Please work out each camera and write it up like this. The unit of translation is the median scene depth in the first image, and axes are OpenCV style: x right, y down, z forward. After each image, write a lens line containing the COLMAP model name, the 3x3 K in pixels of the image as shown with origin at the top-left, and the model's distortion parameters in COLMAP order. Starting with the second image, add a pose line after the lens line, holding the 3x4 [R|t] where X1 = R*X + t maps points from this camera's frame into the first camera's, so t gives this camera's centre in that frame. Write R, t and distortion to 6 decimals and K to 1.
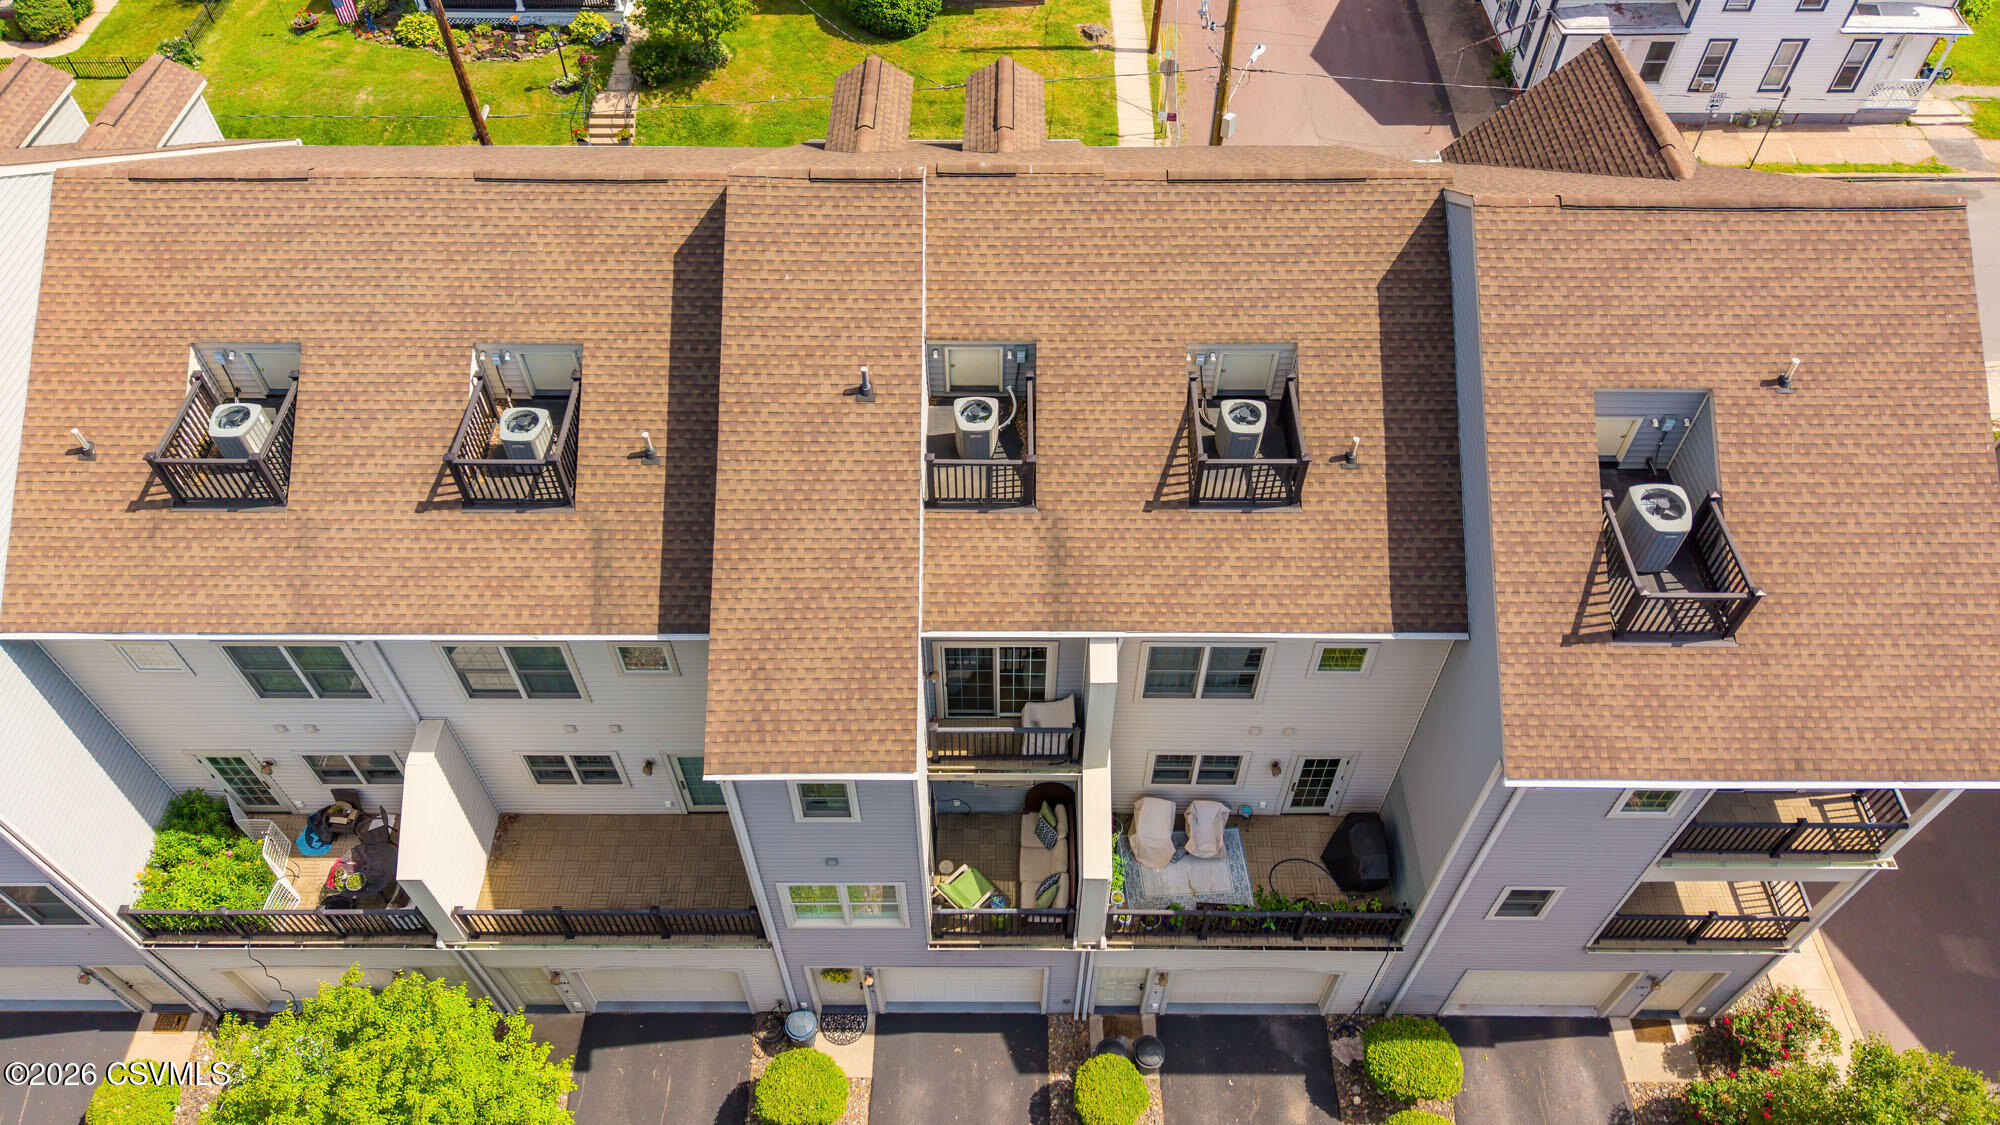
lens RADIAL K [[1331.2, 0, 1025.9], [0, 1331.2, 555.0], [0, 0, 1]] dist [0.041233, -0.042940]
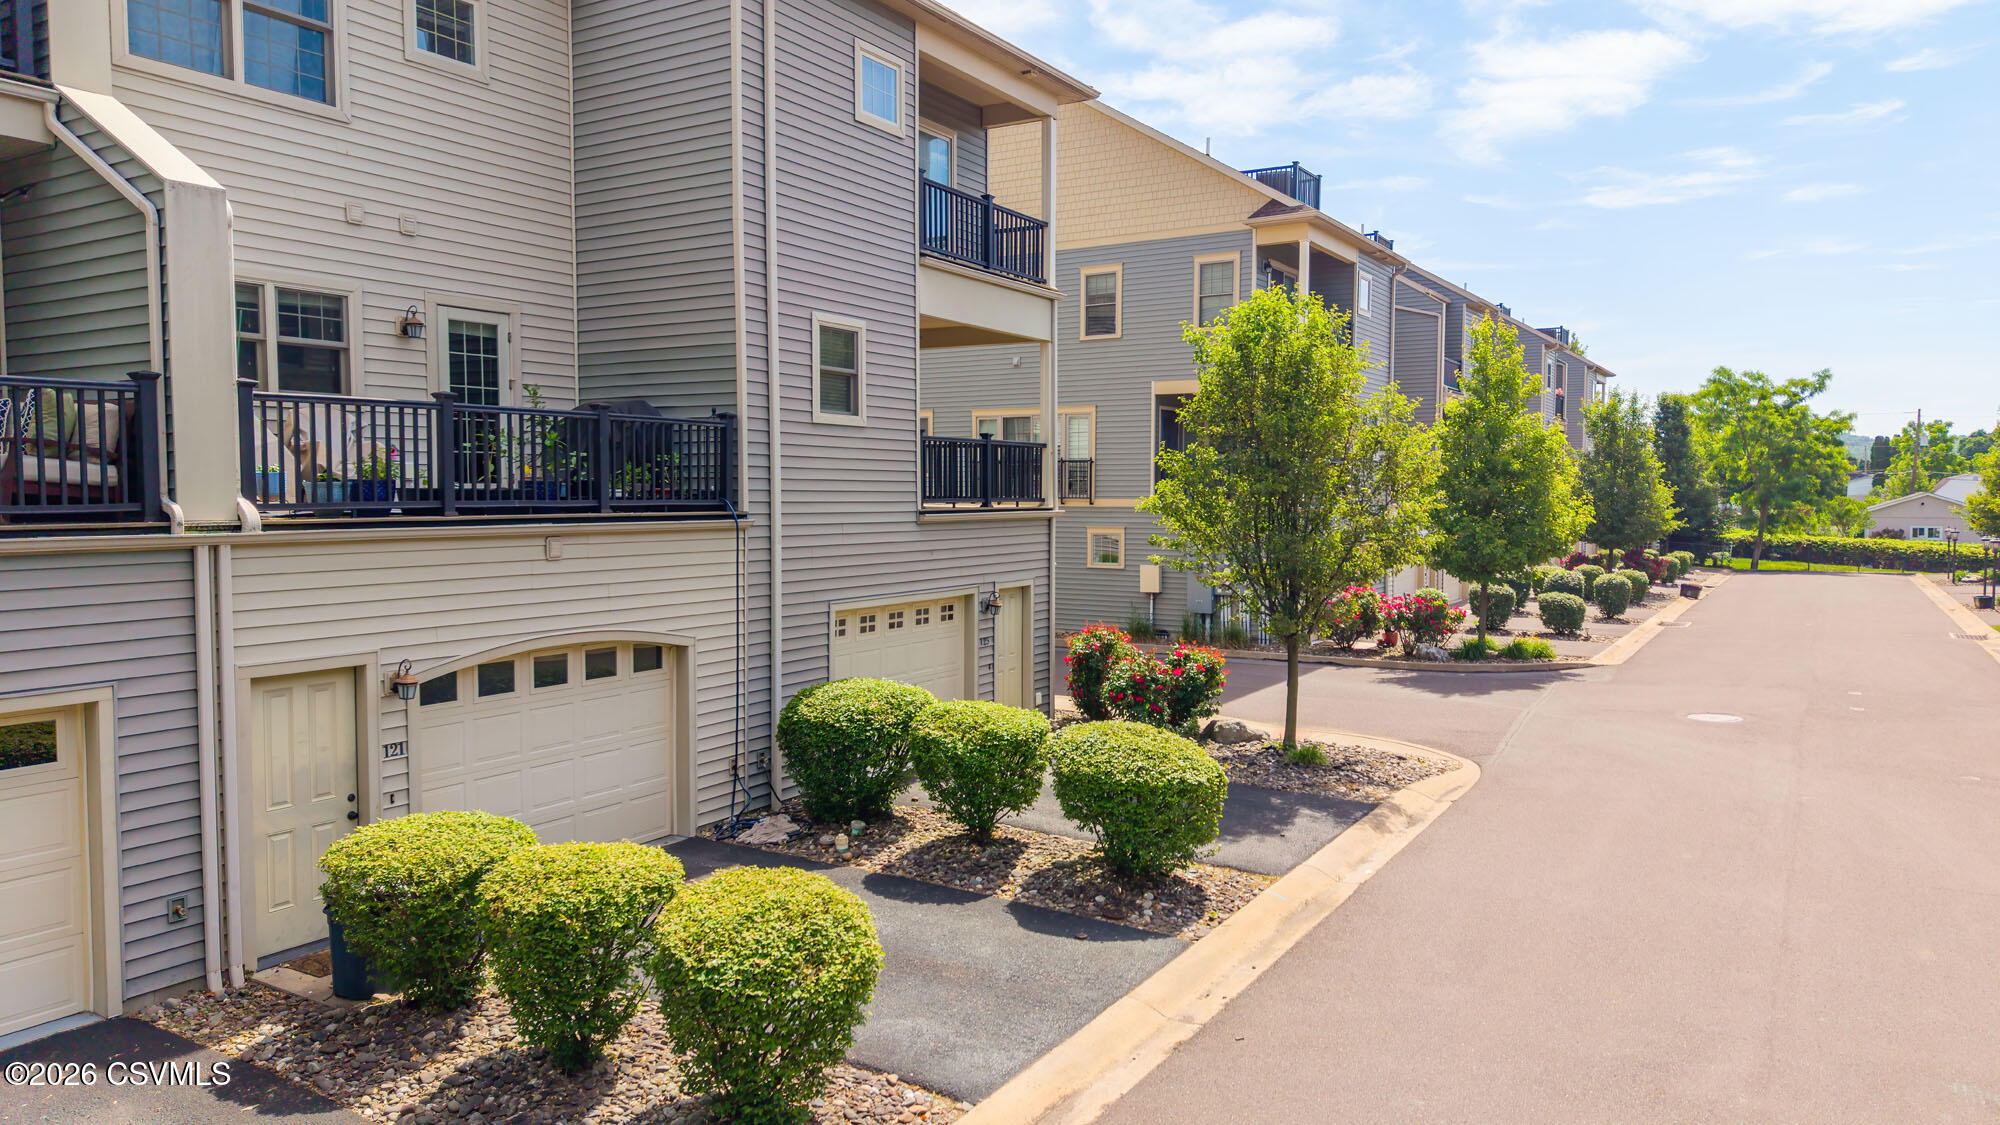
lens RADIAL K [[1331.2, 0, 989.7], [0, 1331.2, 568.8], [0, 0, 1]] dist [0.041233, -0.042940]
pose [[0.530167, -0.062915, 0.845556, -0.173105], [0.651913, 0.667899, -0.359056, 0.599818], [-0.542156, 0.741588, 0.395112, 0.722394]]
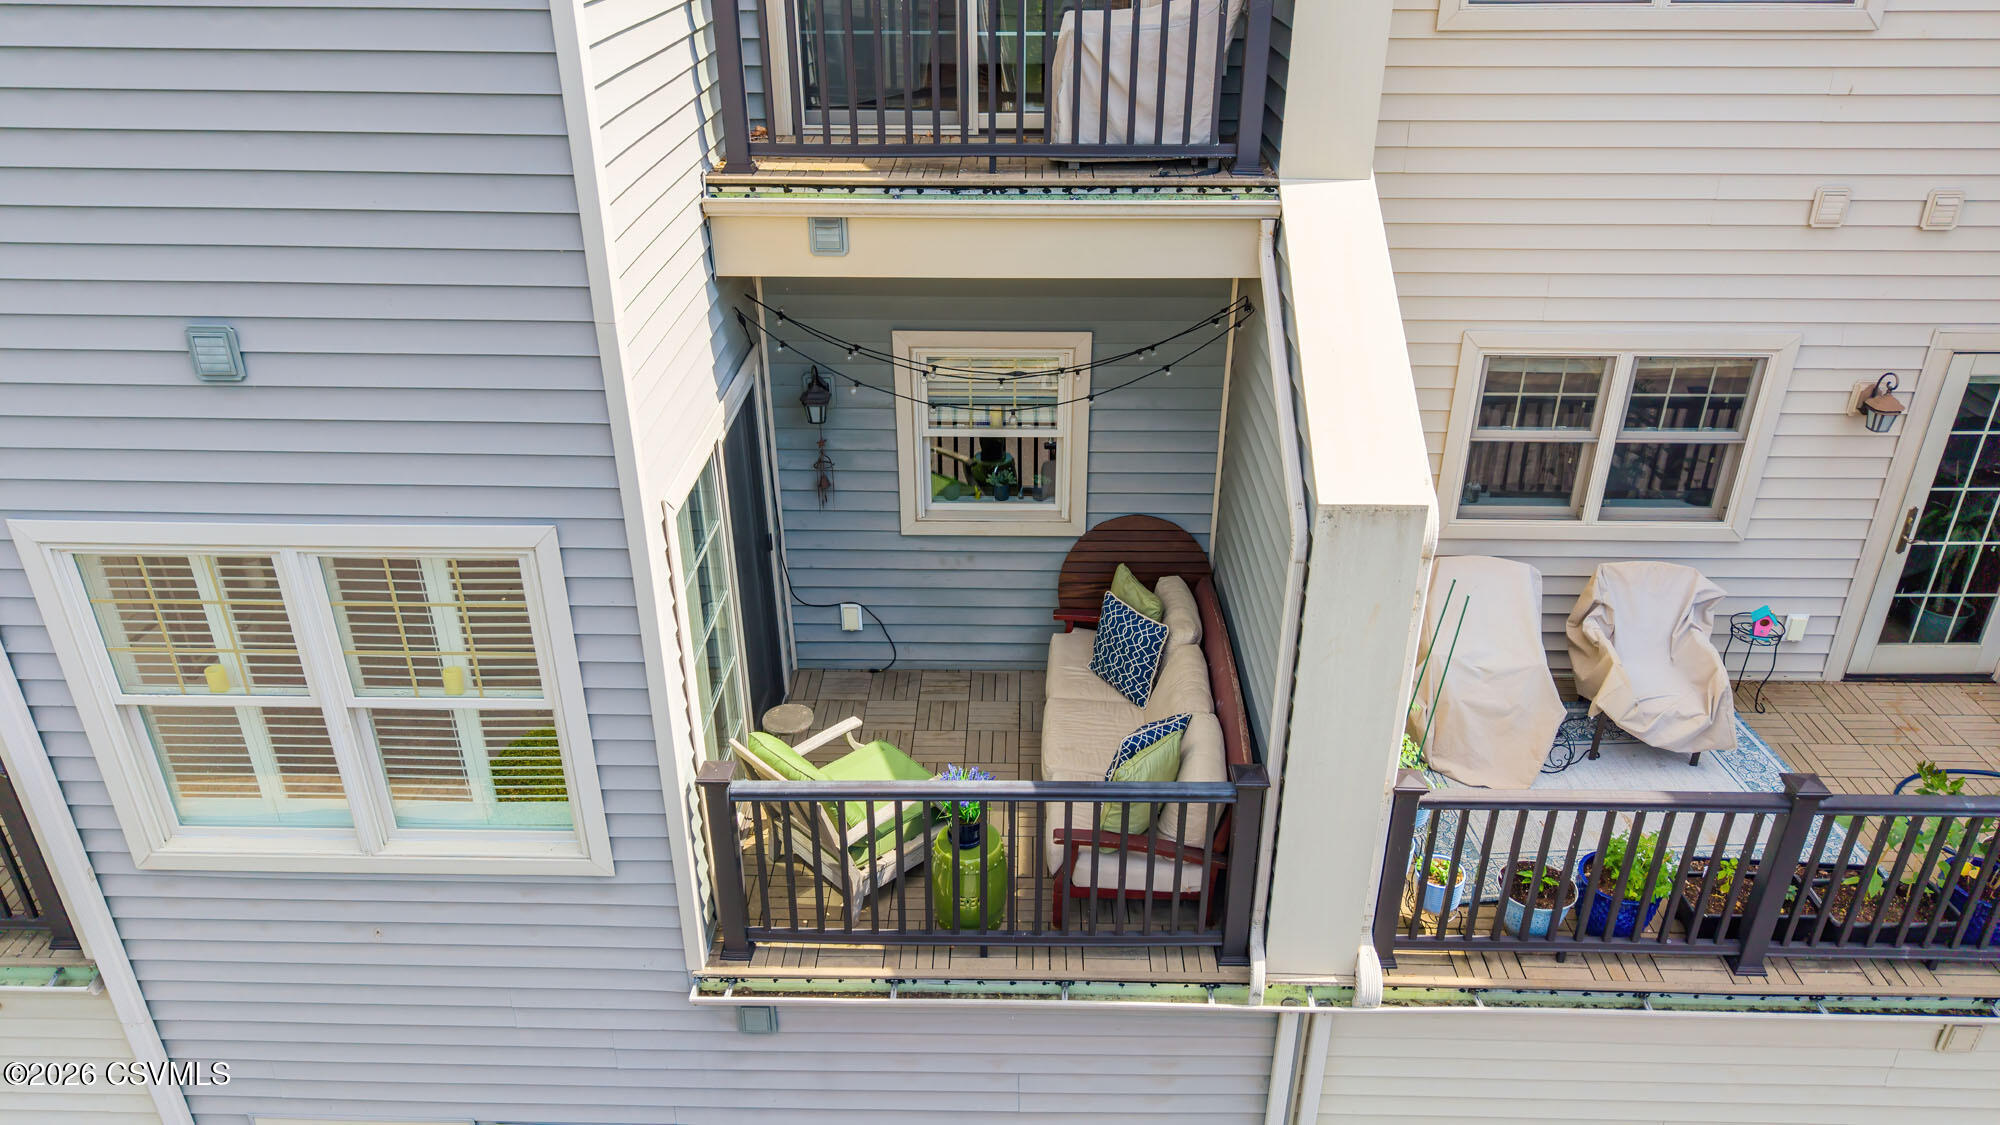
lens RADIAL K [[1331.2, 0, 1015.3], [0, 1331.2, 568.2], [0, 0, 1]] dist [0.041233, -0.042940]
pose [[0.999787, -0.000336, -0.020657, -0.004944], [-0.007348, 0.928704, -0.370748, 0.313311], [0.019309, 0.370821, 0.928504, 0.728591]]
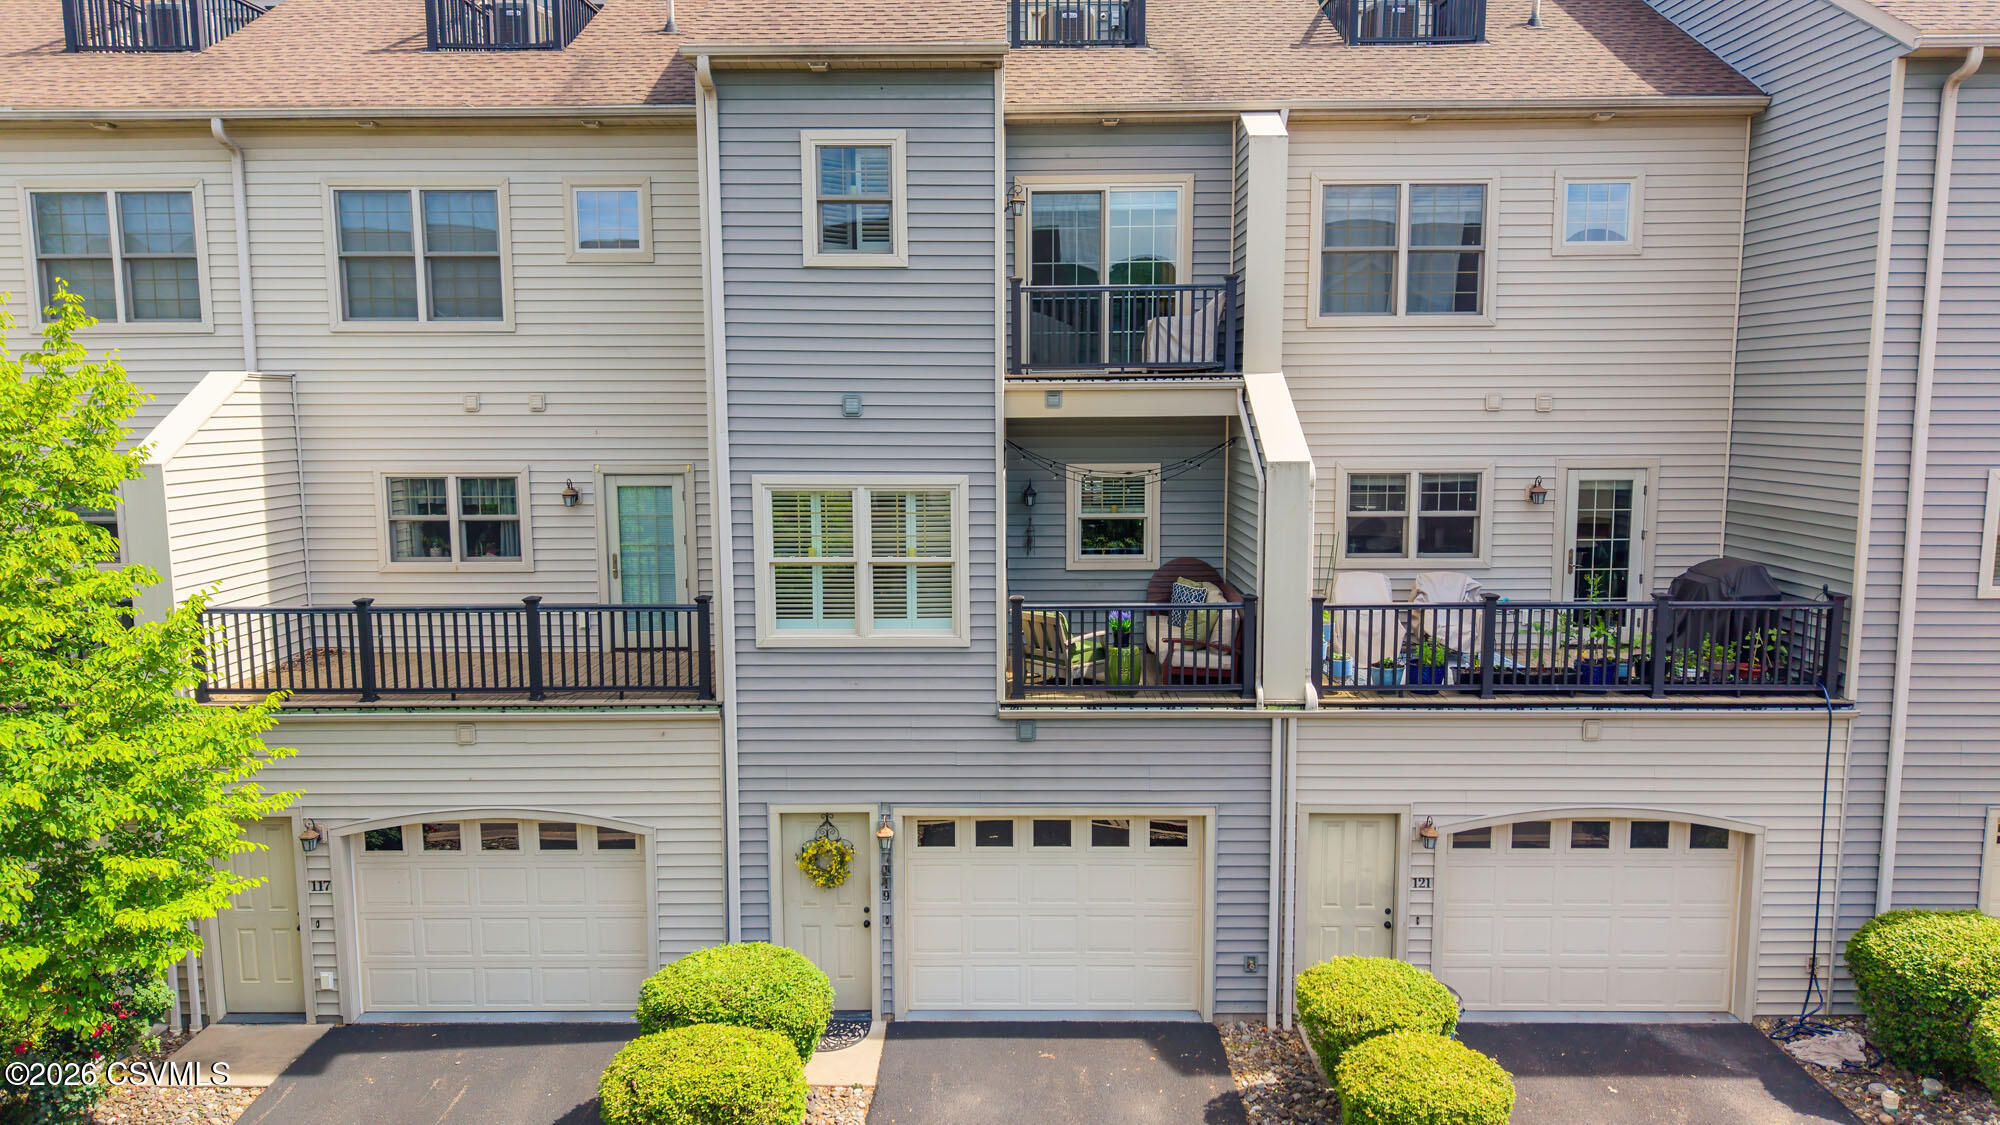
lens RADIAL K [[1331.2, 0, 1019.8], [0, 1331.2, 568.3], [0, 0, 1]] dist [0.041233, -0.042940]
pose [[0.999845, -0.016005, -0.007328, -0.059391], [0.006811, 0.735642, -0.677336, 0.628559], [0.016232, 0.677181, 0.735637, 0.548292]]
